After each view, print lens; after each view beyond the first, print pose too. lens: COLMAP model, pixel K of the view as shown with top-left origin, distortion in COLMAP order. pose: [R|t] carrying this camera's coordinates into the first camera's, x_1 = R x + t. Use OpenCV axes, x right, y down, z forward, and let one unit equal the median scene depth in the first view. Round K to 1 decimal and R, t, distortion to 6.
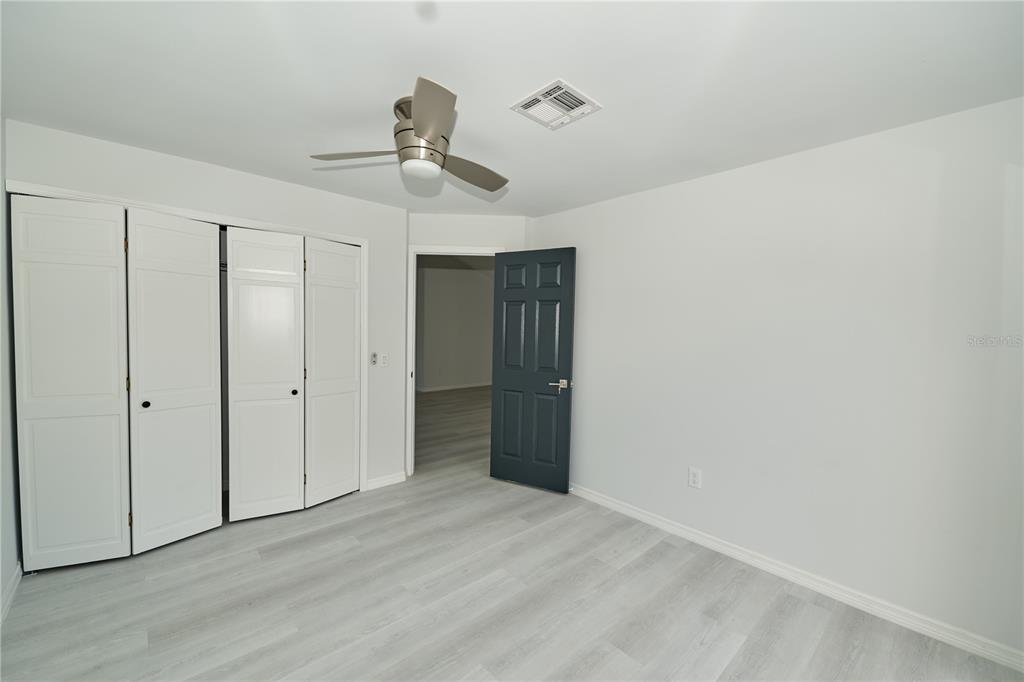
lens RADIAL K [[413.0, 0, 510.3], [0, 413.0, 345.9], [0, 0, 1]] dist [0.014748, -0.010184]
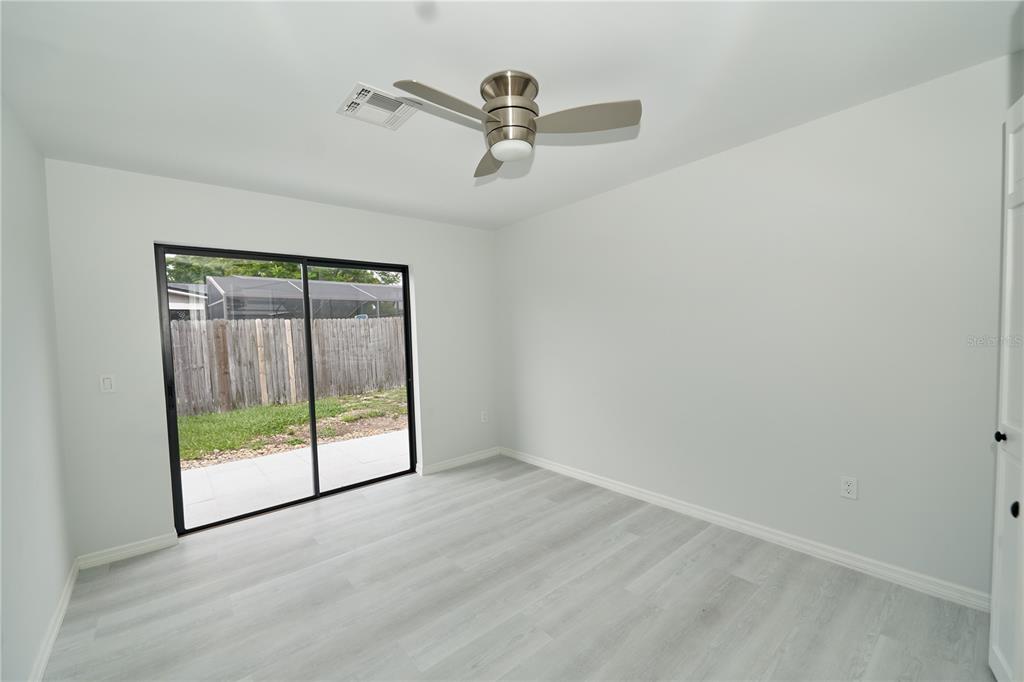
lens RADIAL K [[404.6, 0, 510.8], [0, 404.6, 337.3], [0, 0, 1]] dist [0.001917, -0.000054]
pose [[-0.999337, 0.010882, 0.034731, -0.190835], [0.012804, 0.998370, 0.055610, -0.043154], [-0.034070, 0.056018, -0.997848, 1.582452]]
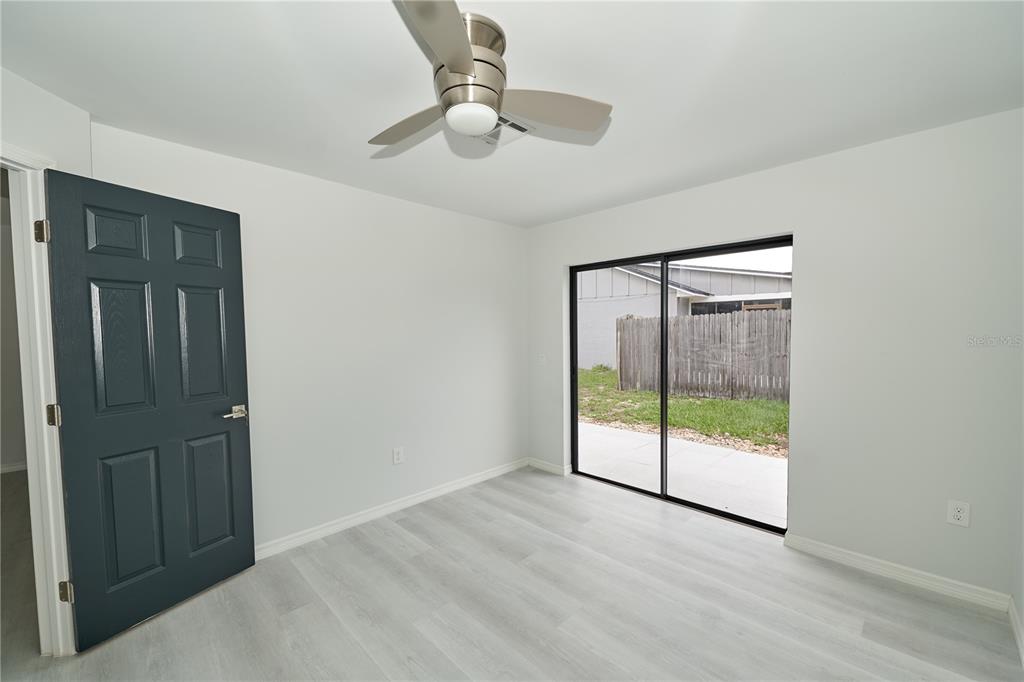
lens RADIAL K [[407.7, 0, 521.8], [0, 407.7, 343.3], [0, 0, 1]] dist [0.003526, 0.000039]
pose [[-0.063061, -0.050774, 0.996717, -0.790160], [0.051754, 0.997195, 0.054072, -0.047083], [-0.996667, 0.054994, -0.060256, 0.783031]]
